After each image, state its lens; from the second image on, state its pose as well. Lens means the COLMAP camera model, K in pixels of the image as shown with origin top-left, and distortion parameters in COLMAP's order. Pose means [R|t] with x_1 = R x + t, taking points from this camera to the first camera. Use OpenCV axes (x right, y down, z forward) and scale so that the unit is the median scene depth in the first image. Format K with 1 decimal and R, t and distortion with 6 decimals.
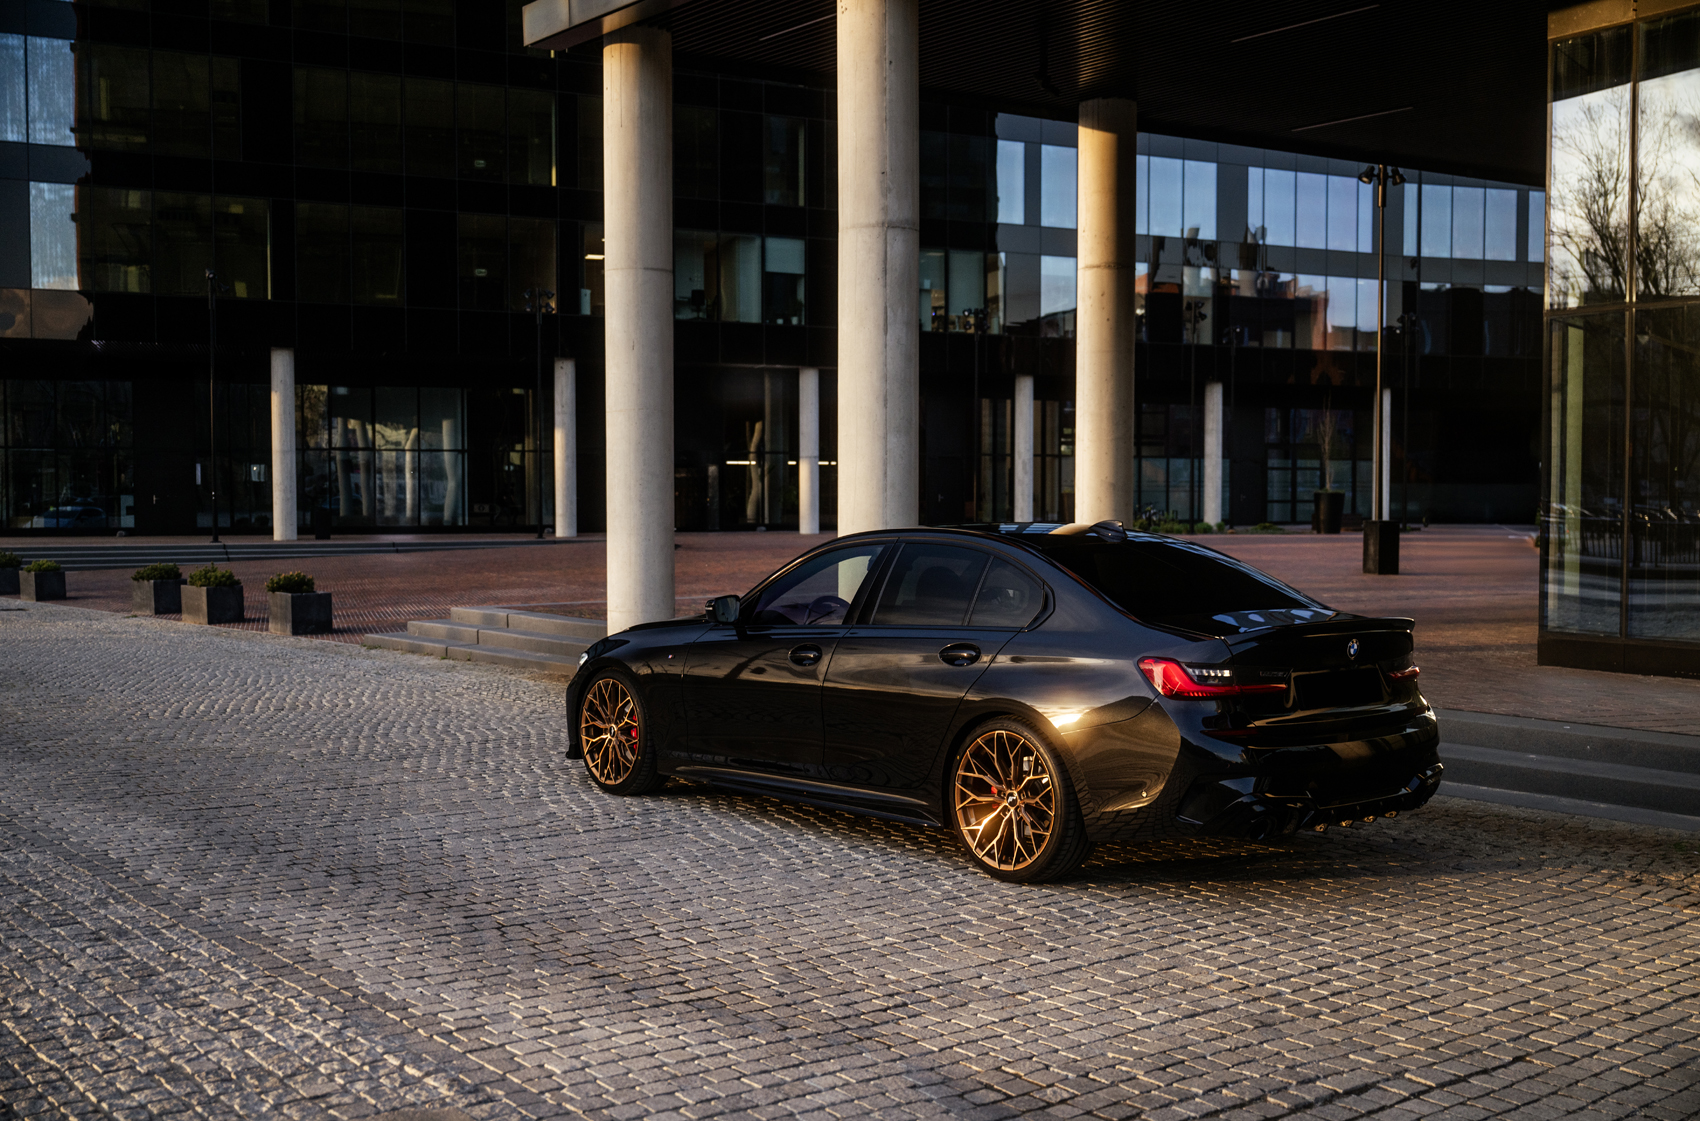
lens RADIAL K [[1755.1, 0, 847.7], [0, 1755.1, 568.0], [0, 0, 1]] dist [0.002249, 0.000000]
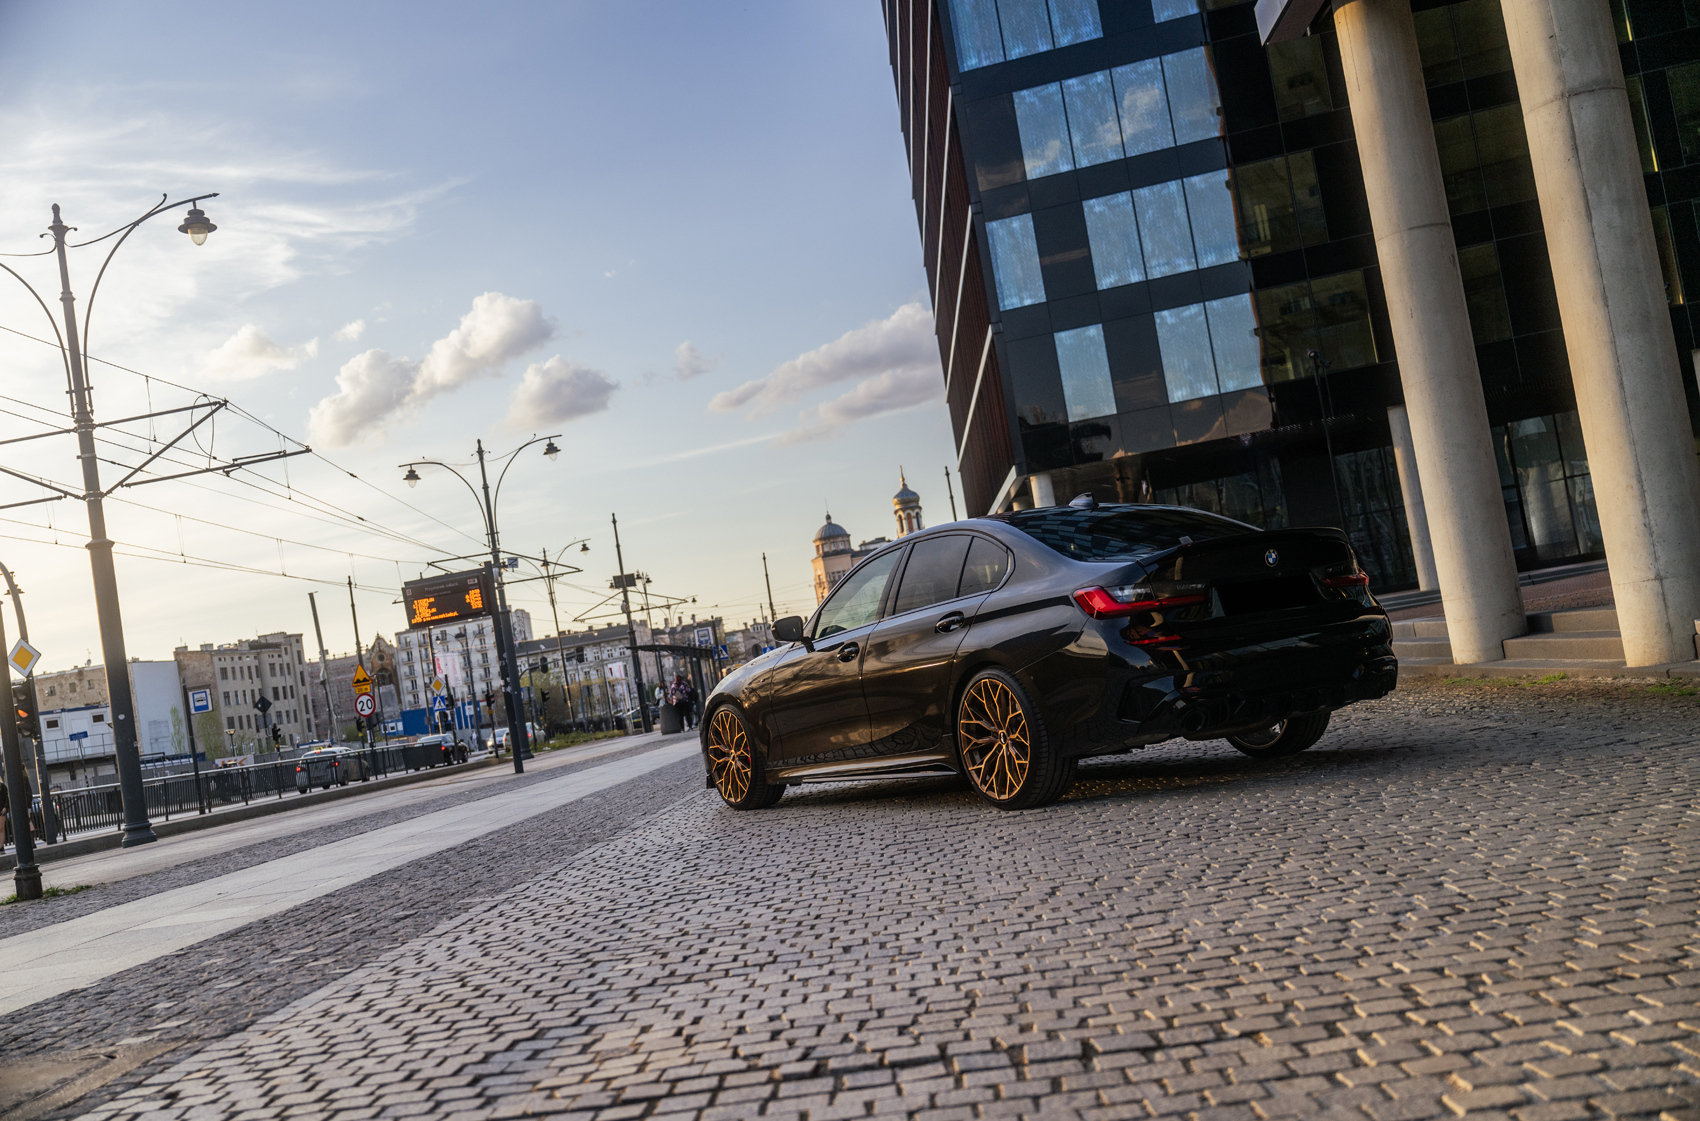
lens RADIAL K [[1671.5, 0, 851.9], [0, 1671.5, 567.8], [0, 0, 1]] dist [0.007420, 0.000000]
pose [[0.737016, -0.160080, -0.656644, 0.078257], [0.133651, 0.986881, -0.090578, 0.016529], [0.662529, -0.021004, 0.748742, 0.050608]]
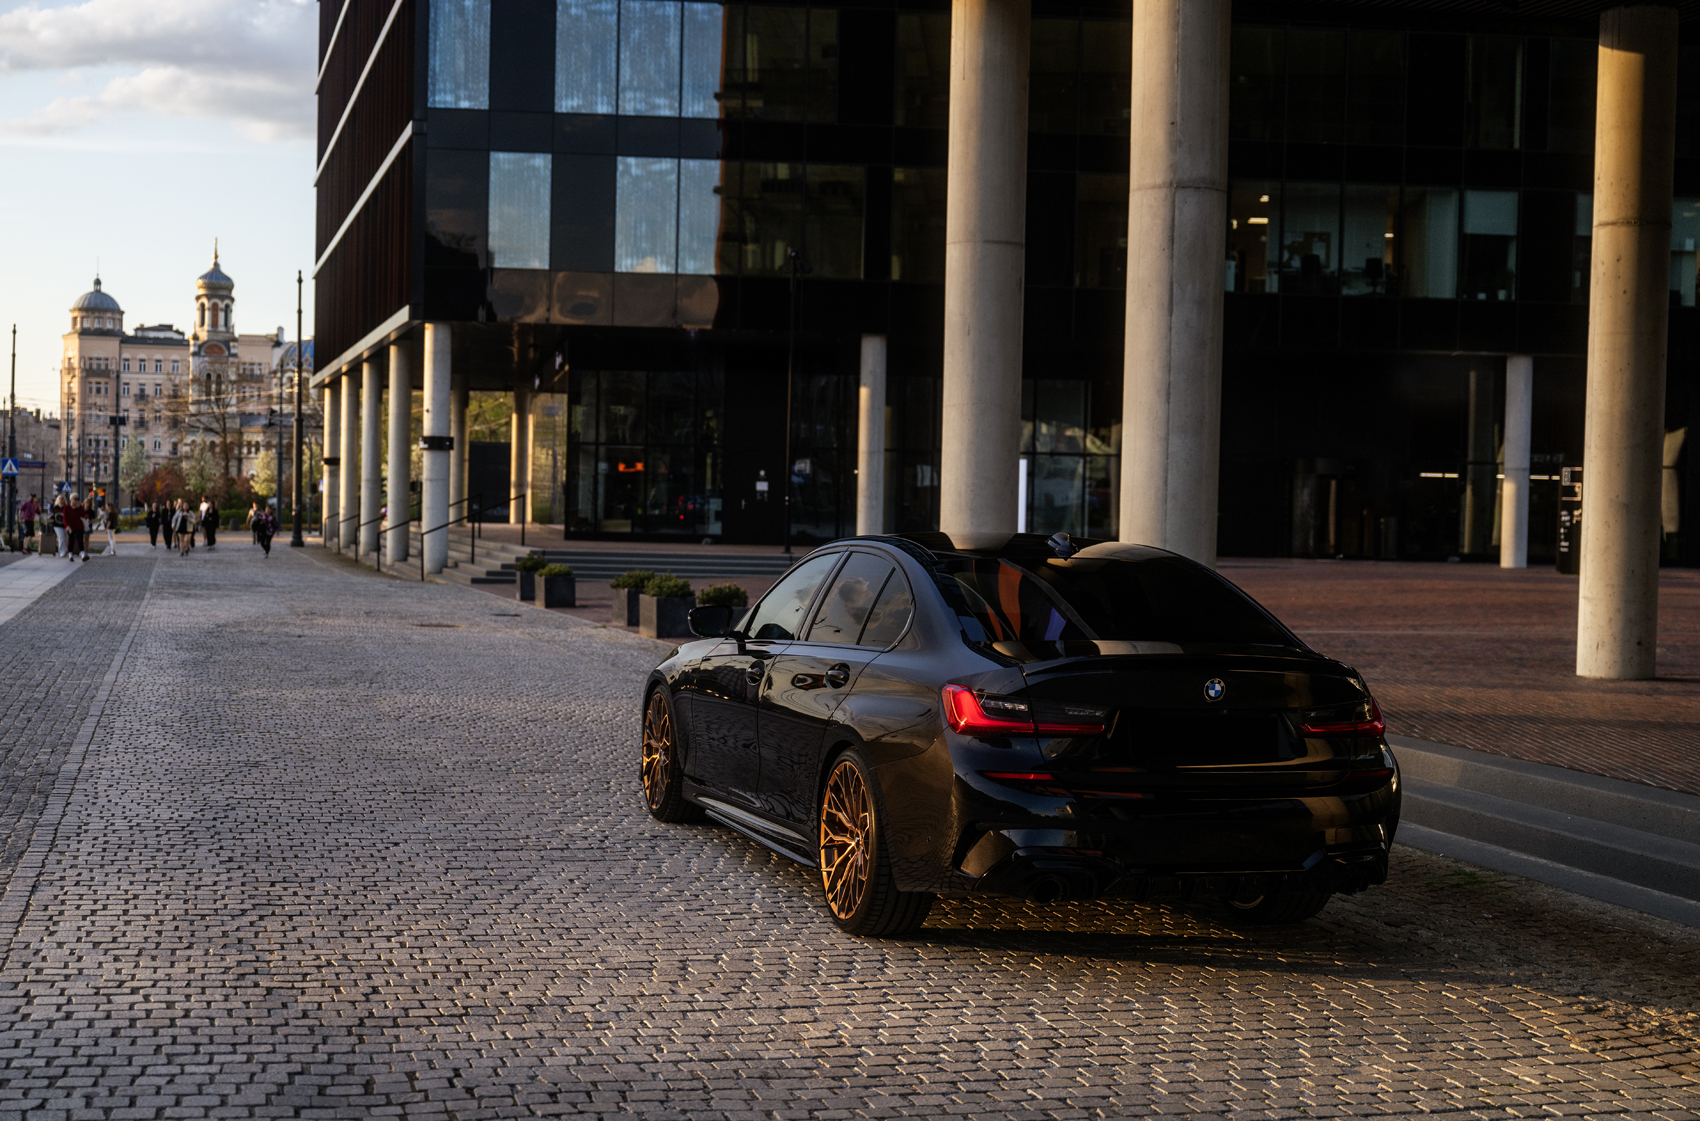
lens RADIAL K [[2166.0, 0, 849.9], [0, 2166.0, 561.1], [0, 0, 1]] dist [0.003464, 0.000000]
pose [[0.926230, 0.032497, -0.375555, 0.081992], [-0.039698, 0.999146, -0.011450, 0.000521], [0.374862, 0.025514, 0.926729, -0.003438]]
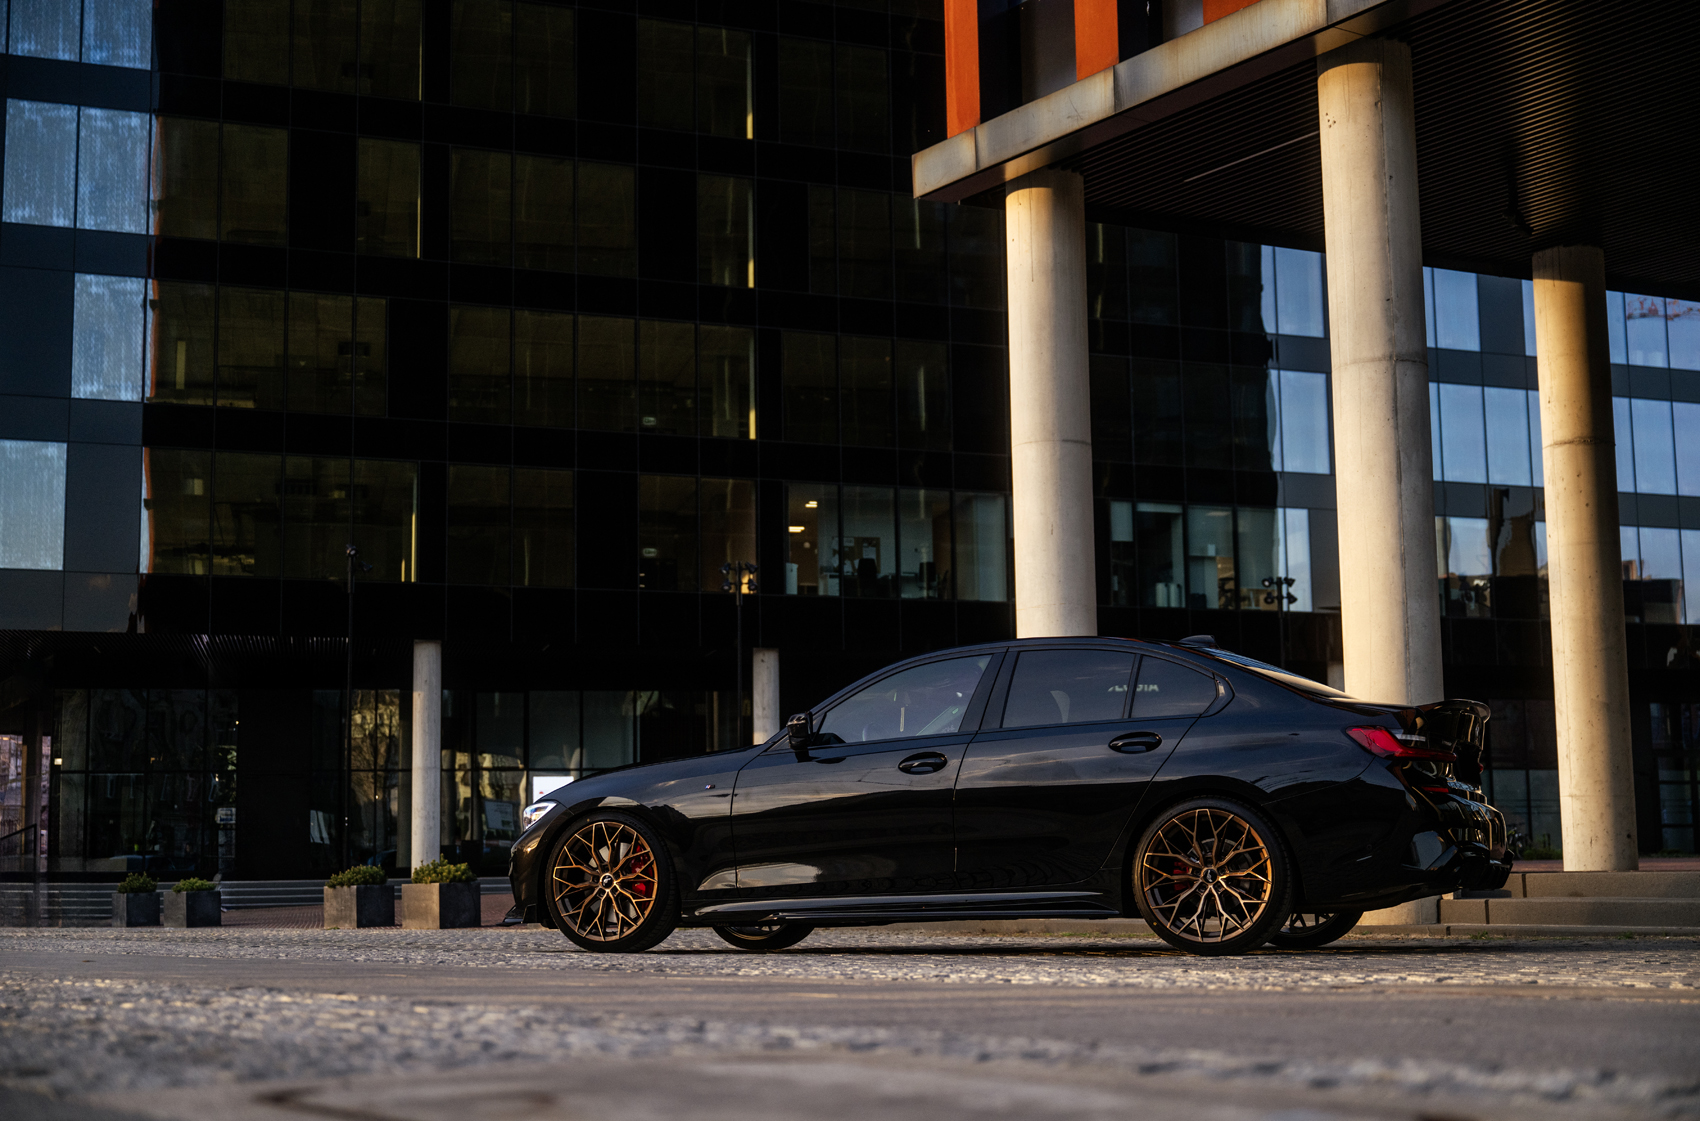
lens RADIAL K [[2282.5, 0, 856.6], [0, 2282.5, 565.3], [0, 0, 1]] dist [0.007843, 0.000000]
pose [[0.996942, -0.025754, -0.073773, -0.048495], [0.012511, 0.984554, -0.174633, 0.029214], [0.077131, 0.173176, 0.981866, -0.031108]]
